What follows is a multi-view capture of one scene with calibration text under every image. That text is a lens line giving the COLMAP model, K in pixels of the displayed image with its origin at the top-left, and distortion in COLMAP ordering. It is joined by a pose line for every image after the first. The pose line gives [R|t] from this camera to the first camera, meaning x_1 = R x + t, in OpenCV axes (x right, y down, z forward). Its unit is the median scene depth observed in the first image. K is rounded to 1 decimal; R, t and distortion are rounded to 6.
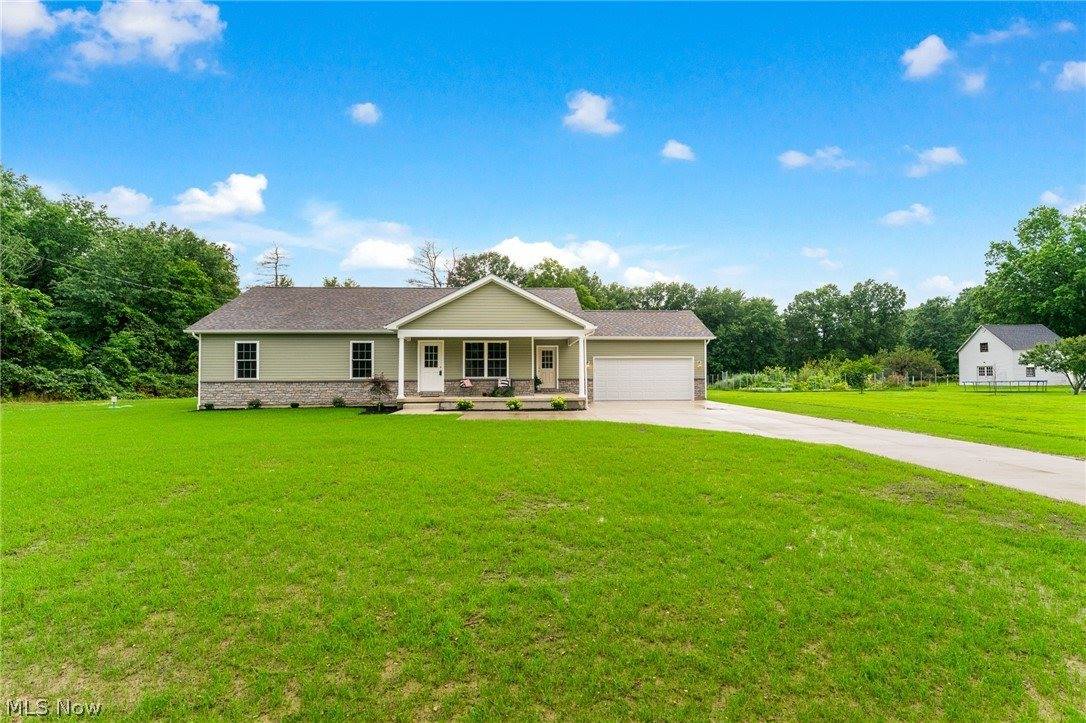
lens RADIAL K [[501.4, 0, 544.0], [0, 501.4, 364.2], [0, 0, 1]] dist [-0.000097, -0.000028]
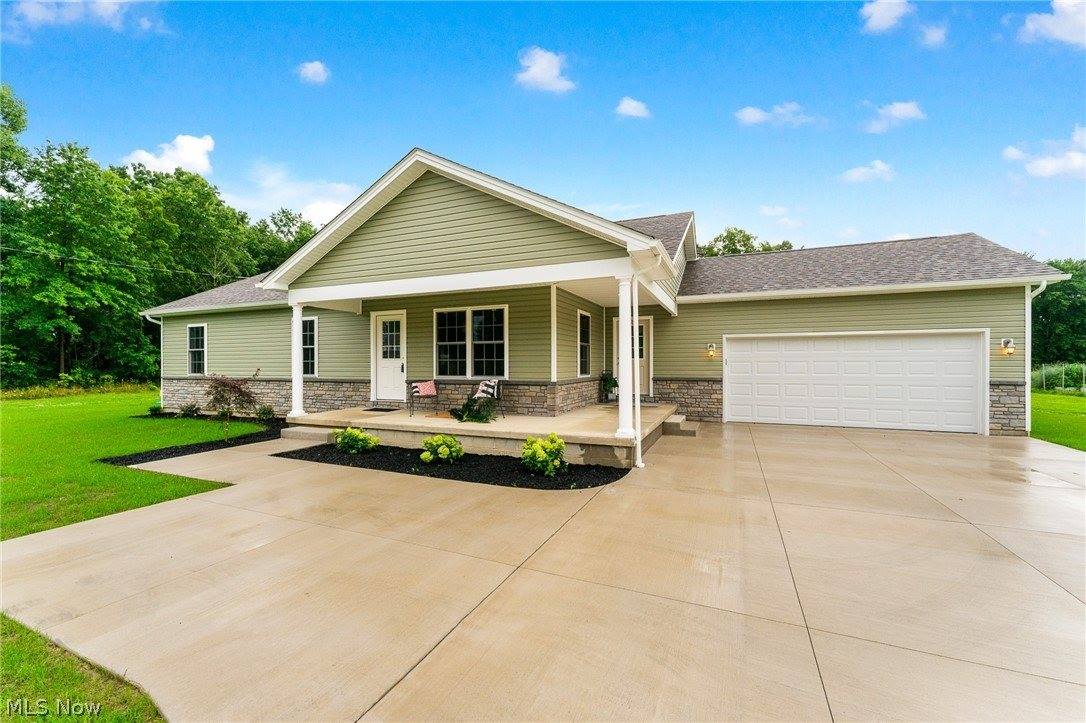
lens RADIAL K [[436.1, 0, 542.2], [0, 436.1, 362.4], [0, 0, 1]] dist [-0.003903, -0.000416]
pose [[0.899485, 0.001957, -0.436946, 0.150106], [0.008348, 0.999730, 0.021663, 0.001625], [0.436871, -0.023133, 0.899227, 0.625829]]
